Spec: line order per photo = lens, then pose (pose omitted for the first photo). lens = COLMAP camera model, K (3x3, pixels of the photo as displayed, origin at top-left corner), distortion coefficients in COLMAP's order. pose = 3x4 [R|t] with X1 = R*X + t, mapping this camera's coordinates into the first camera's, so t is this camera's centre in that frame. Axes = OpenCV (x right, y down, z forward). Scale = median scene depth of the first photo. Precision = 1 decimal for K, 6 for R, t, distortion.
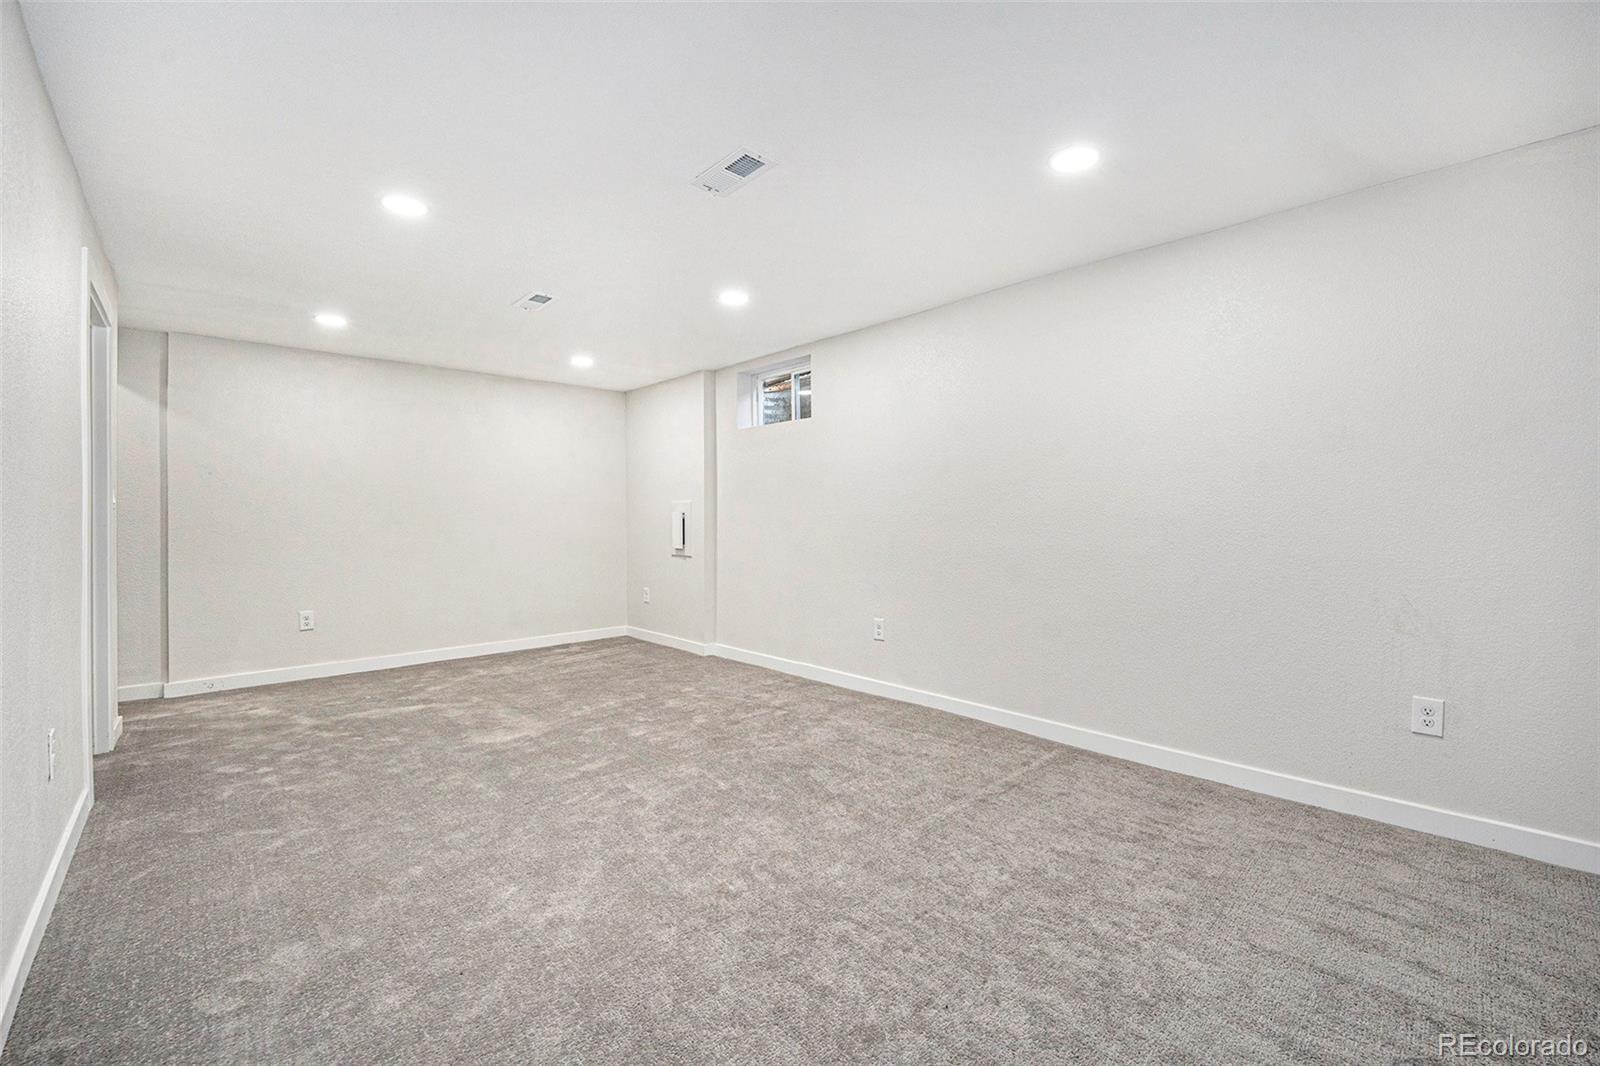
lens RADIAL K [[659.5, 0, 803.6], [0, 659.5, 533.5], [0, 0, 1]] dist [-0.018307, -0.000004]
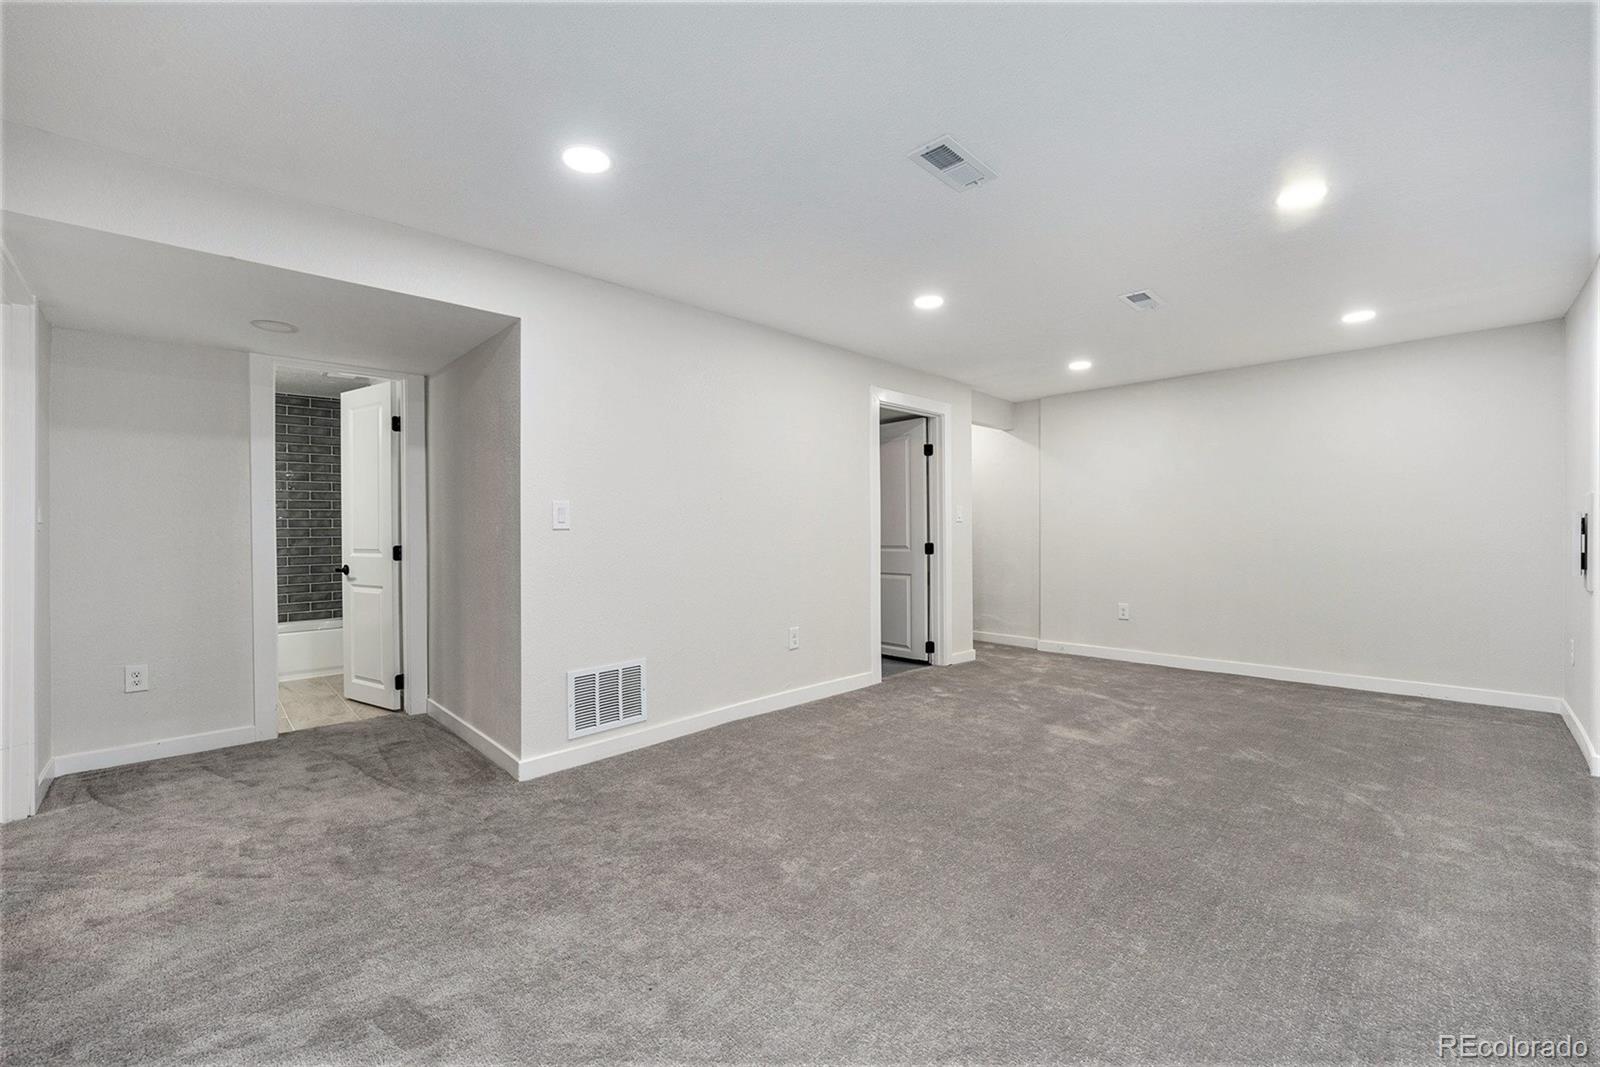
lens RADIAL K [[659.5, 0, 803.6], [0, 659.5, 534.0], [0, 0, 1]] dist [-0.018307, -0.000004]
pose [[0.015119, 0.006827, -0.999862, 0.553096], [-0.016061, 0.999849, 0.006584, -0.012973], [0.999757, 0.015959, 0.015227, 0.514723]]
